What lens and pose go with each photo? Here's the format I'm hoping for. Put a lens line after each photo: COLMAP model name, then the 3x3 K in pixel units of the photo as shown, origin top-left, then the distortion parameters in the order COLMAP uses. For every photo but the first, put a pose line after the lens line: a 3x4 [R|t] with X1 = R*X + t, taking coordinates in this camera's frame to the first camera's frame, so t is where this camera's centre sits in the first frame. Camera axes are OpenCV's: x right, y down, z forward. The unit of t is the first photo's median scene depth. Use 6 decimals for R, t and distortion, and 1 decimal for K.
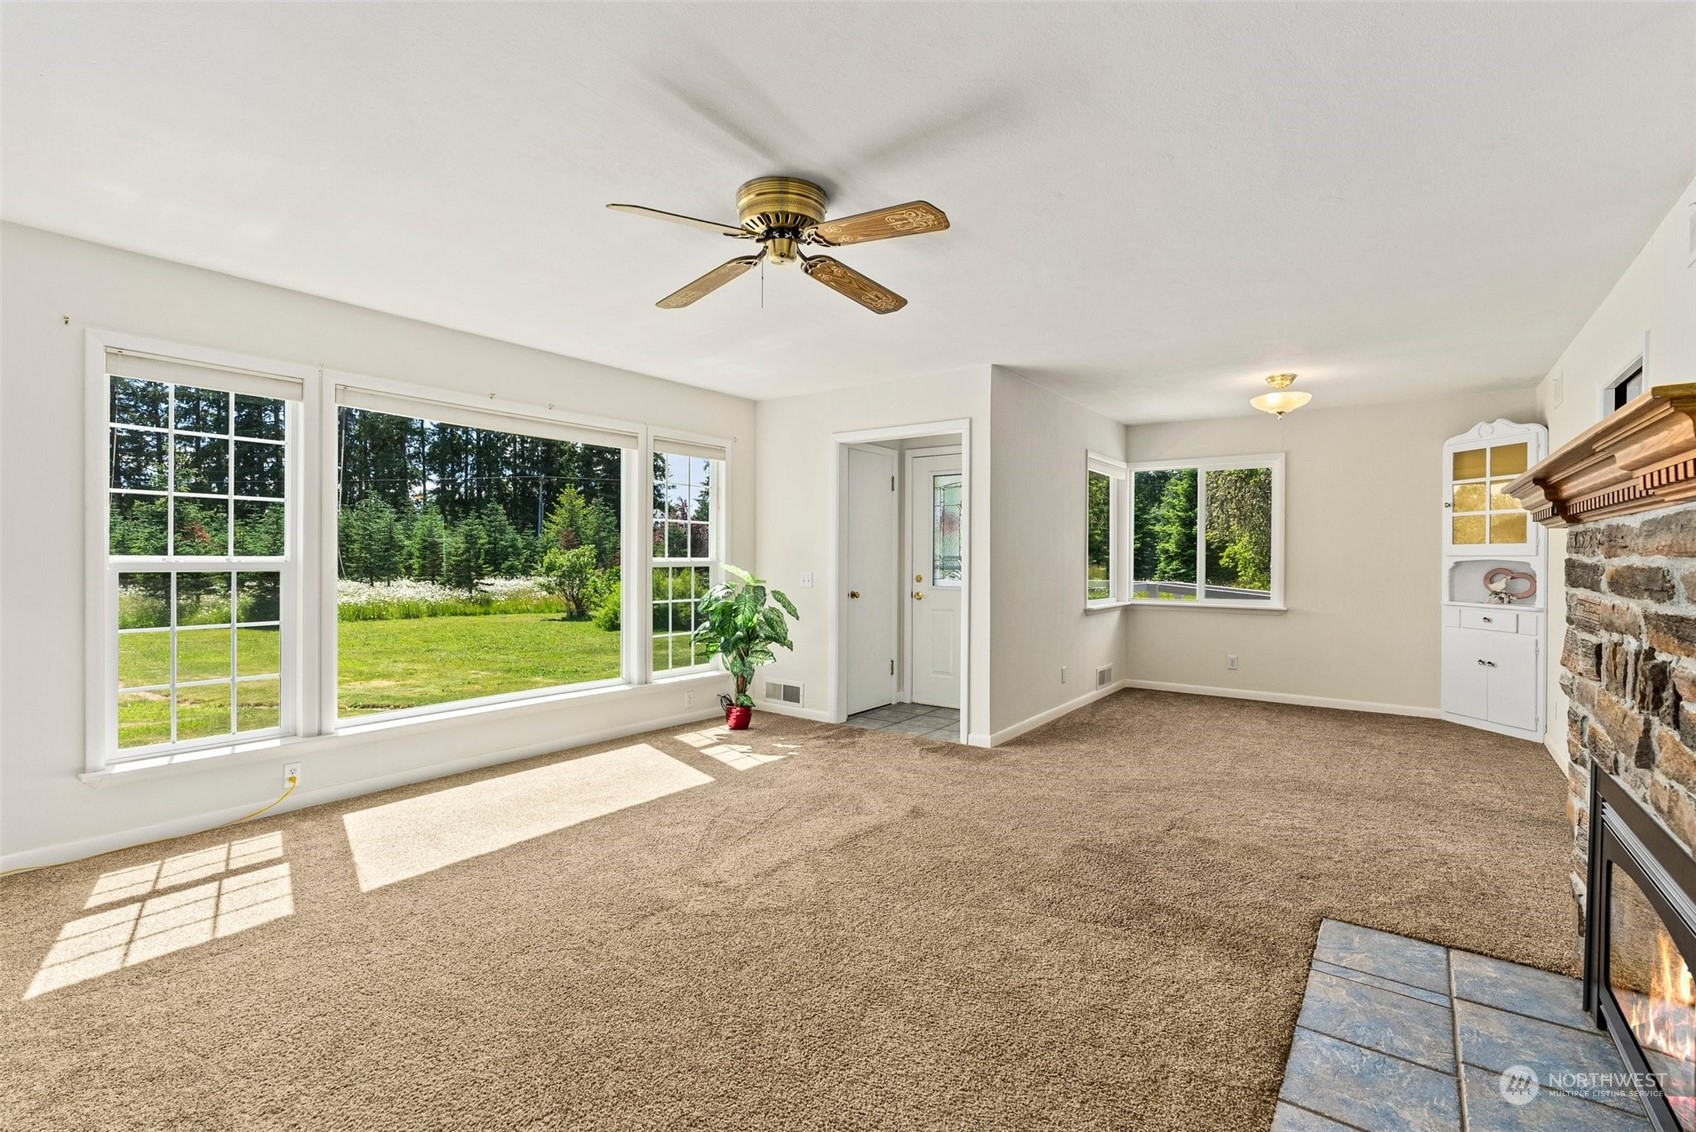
lens RADIAL K [[764.7, 0, 840.9], [0, 764.7, 559.2], [0, 0, 1]] dist [-0.021542, -0.000055]
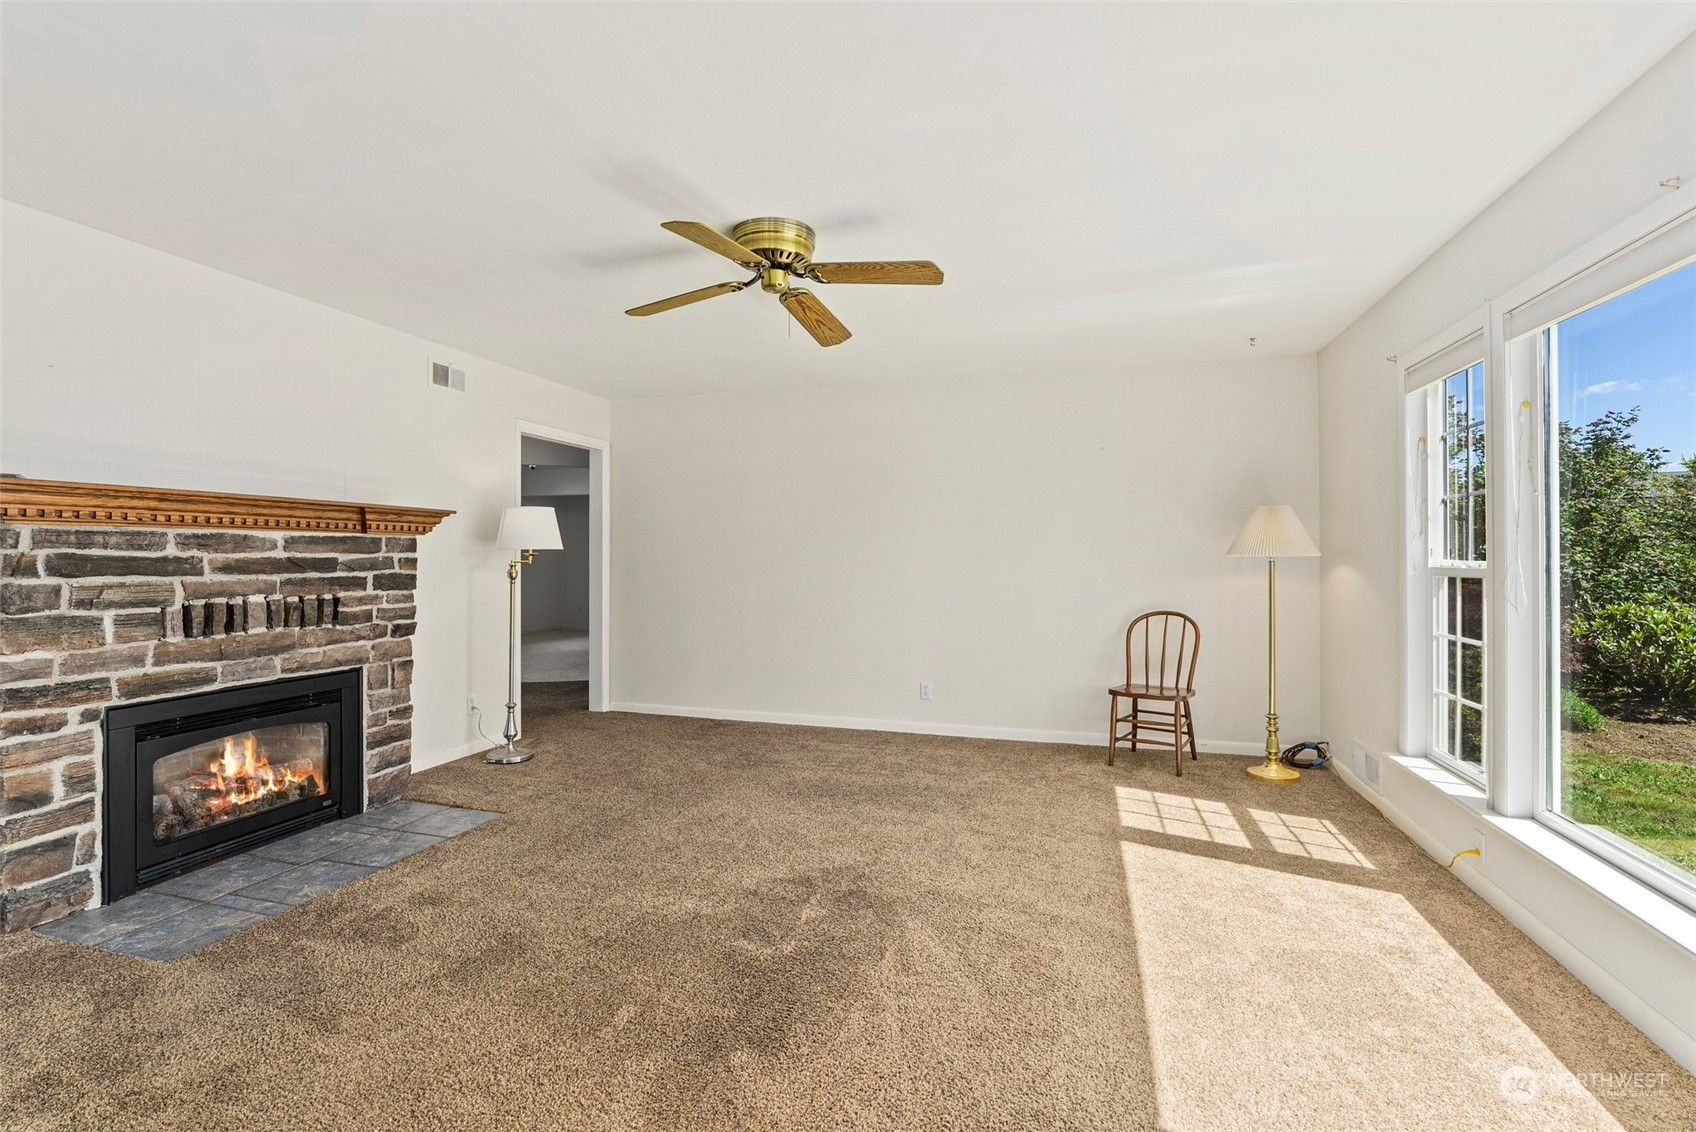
lens RADIAL K [[764.7, 0, 840.9], [0, 764.7, 559.2], [0, 0, 1]] dist [-0.021542, -0.000055]
pose [[-0.942851, -0.009734, -0.333072, 0.208456], [-0.008793, 0.999952, -0.004334, 0.006855], [0.333098, -0.001158, -0.942891, 2.205394]]
